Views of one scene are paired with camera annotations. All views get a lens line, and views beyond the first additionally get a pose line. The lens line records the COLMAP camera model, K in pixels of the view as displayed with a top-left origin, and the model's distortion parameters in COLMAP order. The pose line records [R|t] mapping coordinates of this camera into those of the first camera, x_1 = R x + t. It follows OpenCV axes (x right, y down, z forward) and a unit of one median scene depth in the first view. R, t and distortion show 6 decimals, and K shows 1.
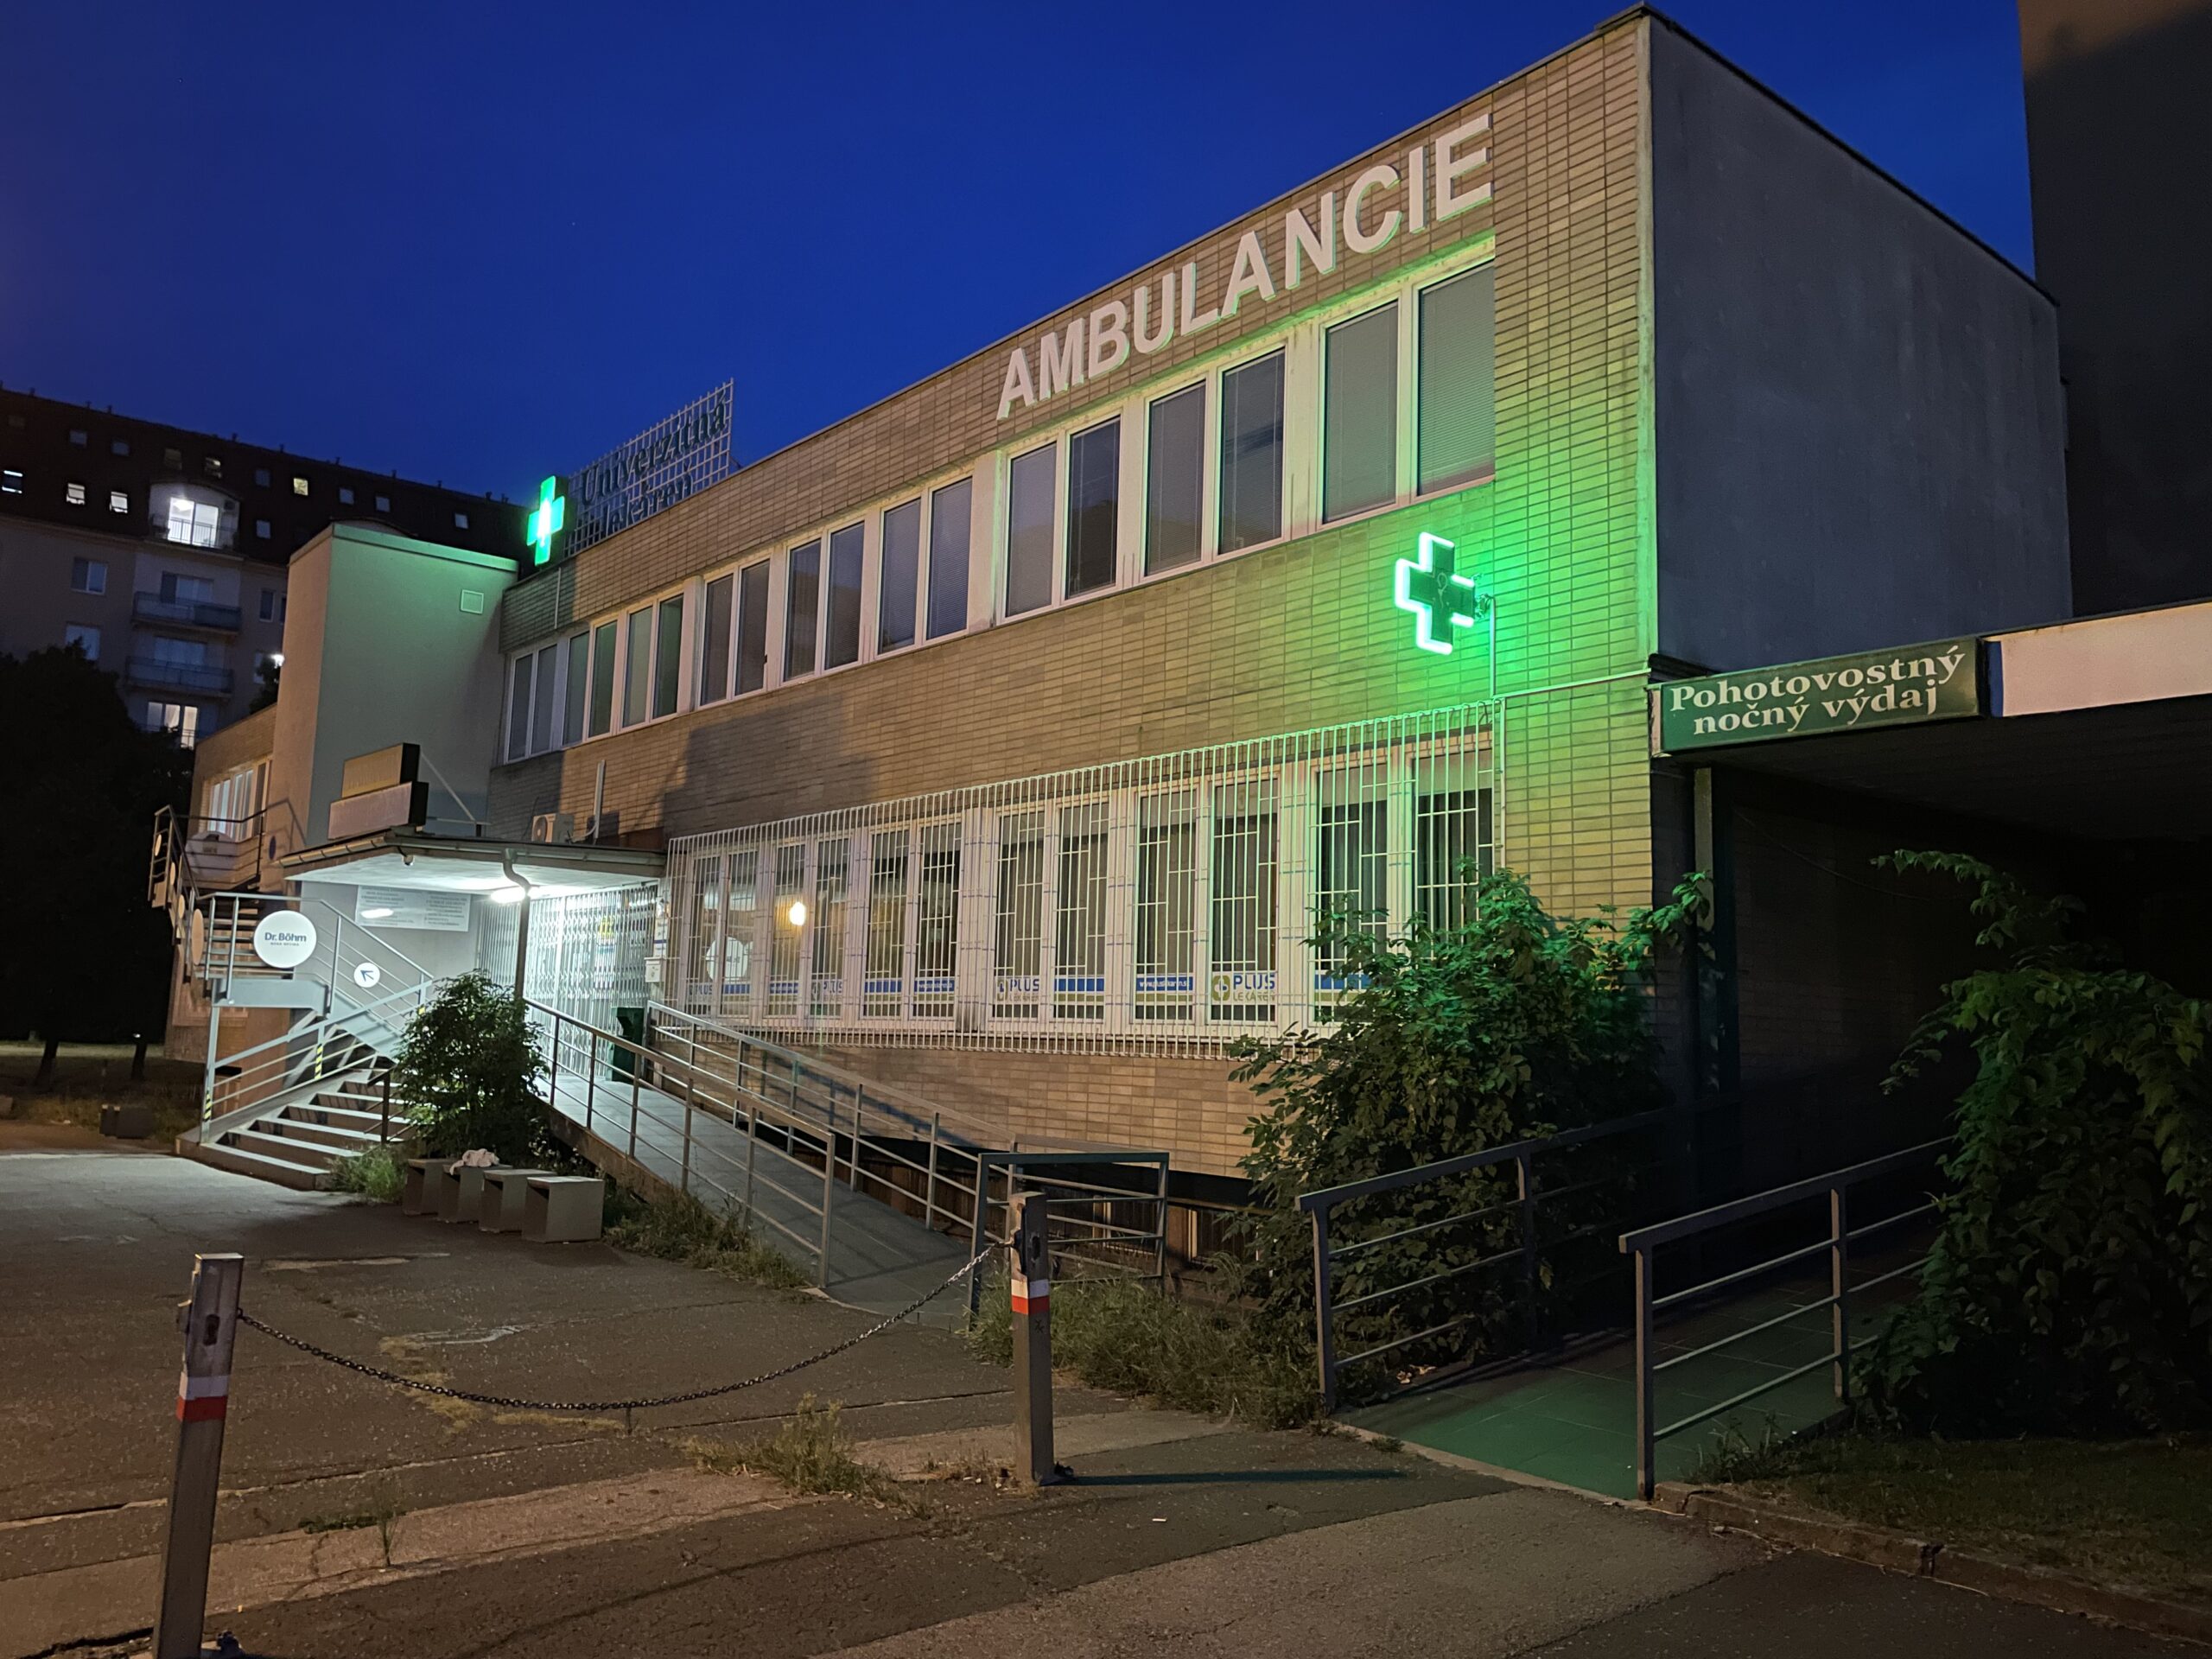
lens RADIAL K [[1668.7, 0, 1105.6], [0, 1668.7, 798.8], [0, 0, 1]] dist [0.094423, -0.119342]
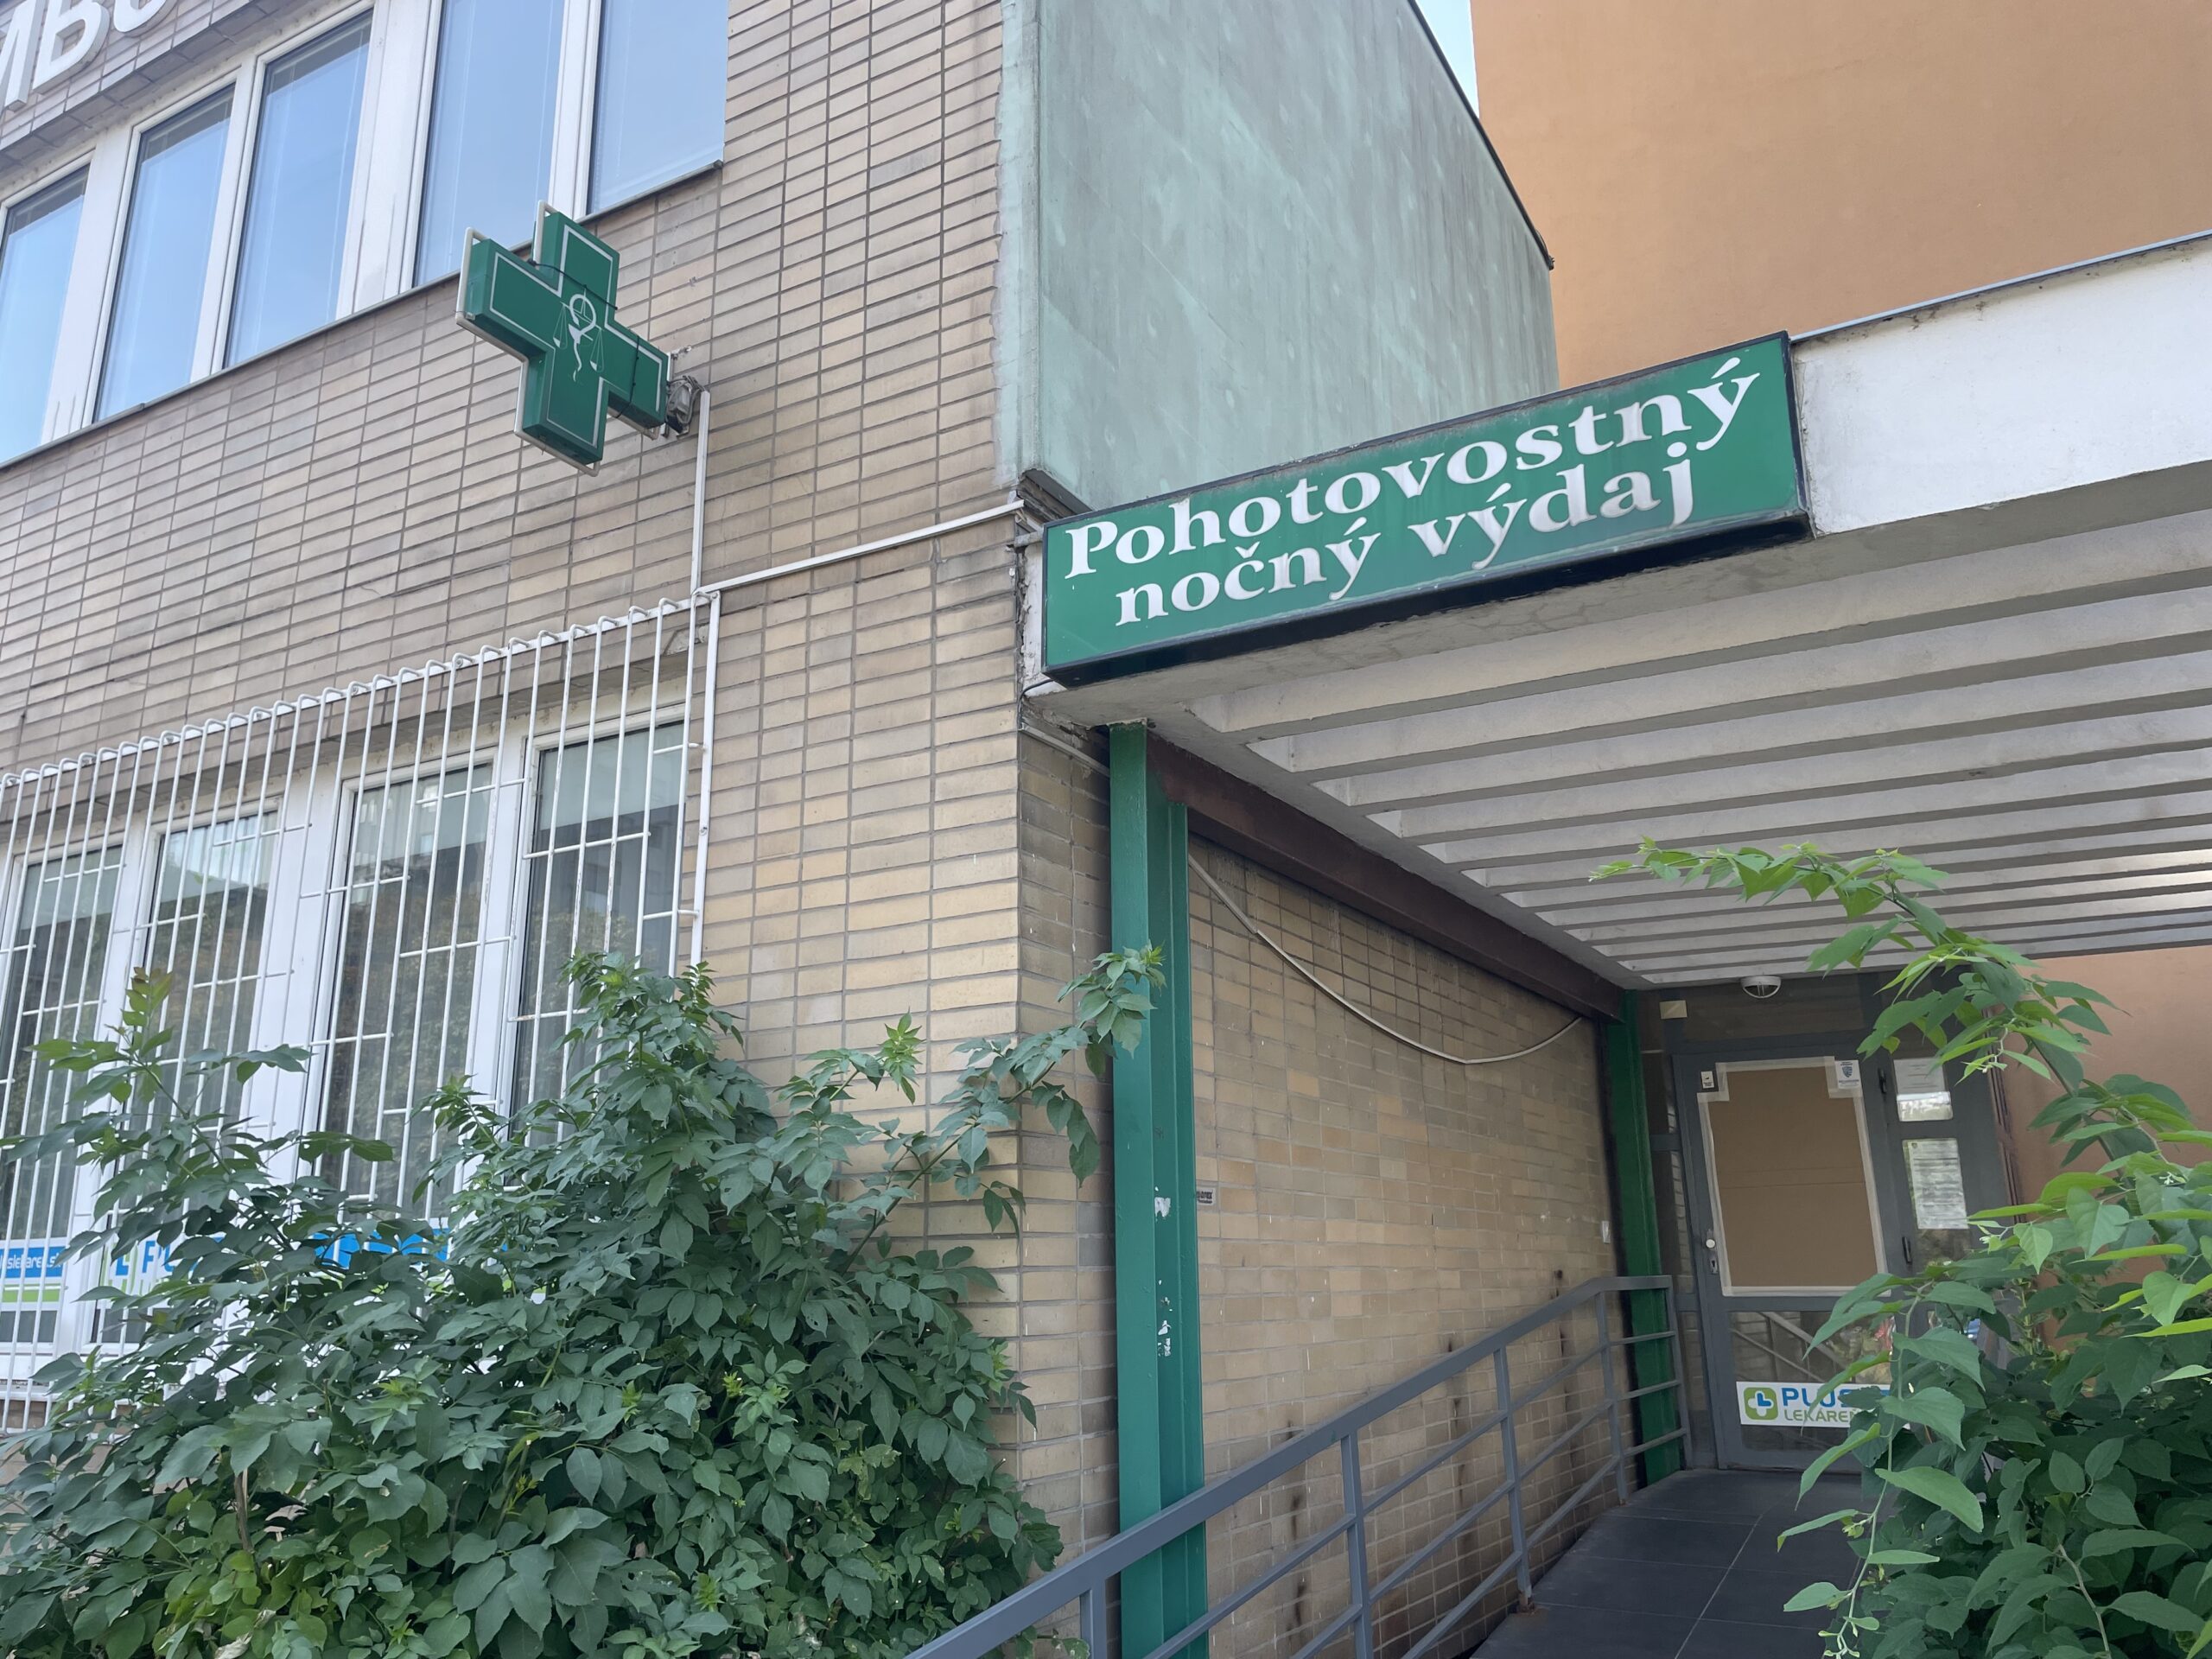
lens RADIAL K [[1666.9, 0, 1098.5], [0, 1666.9, 825.8], [0, 0, 1]] dist [0.095651, -0.124077]
pose [[0.938677, 0.052395, 0.340794, 0.195780], [-0.011375, 0.992555, -0.121266, 0.059551], [-0.344611, 0.109953, 0.932284, 0.589191]]
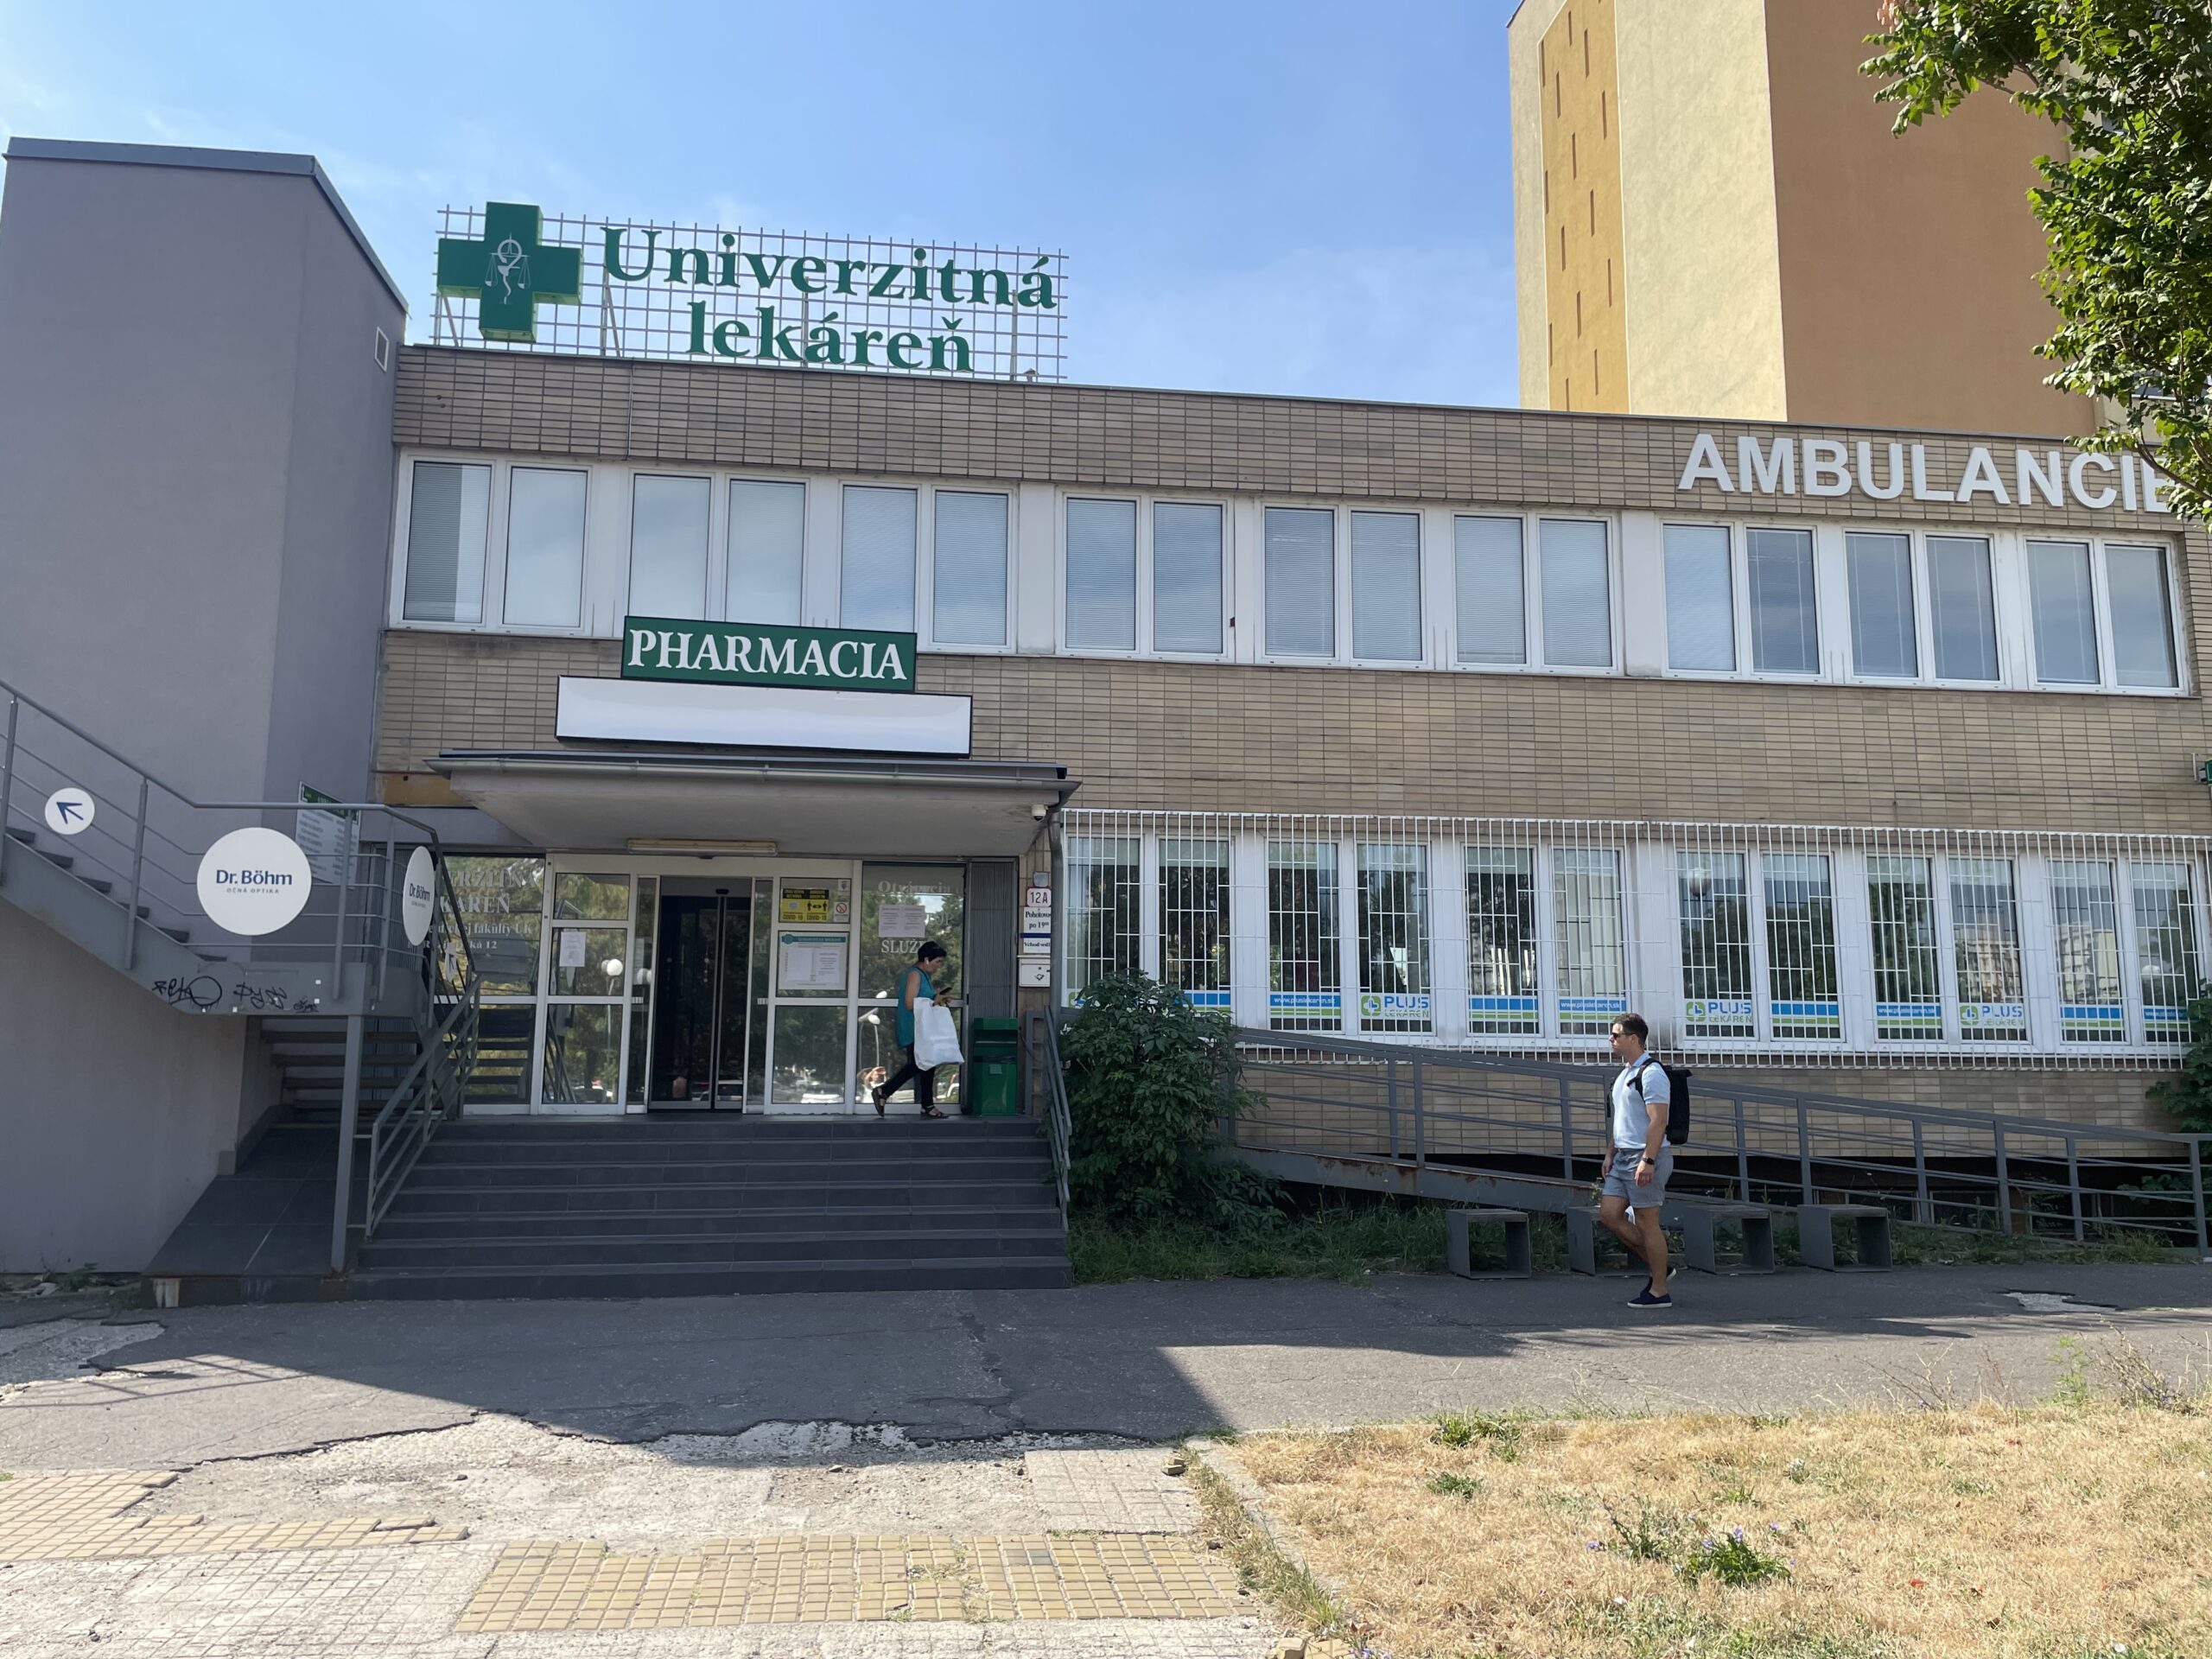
lens RADIAL K [[1668.7, 0, 1105.6], [0, 1668.7, 798.8], [0, 0, 1]] dist [0.094423, -0.119342]
pose [[0.536245, 0.108126, 0.837108, -1.792949], [-0.110973, 0.992184, -0.057068, 0.121698], [-0.836736, -0.062294, 0.544052, 1.082305]]
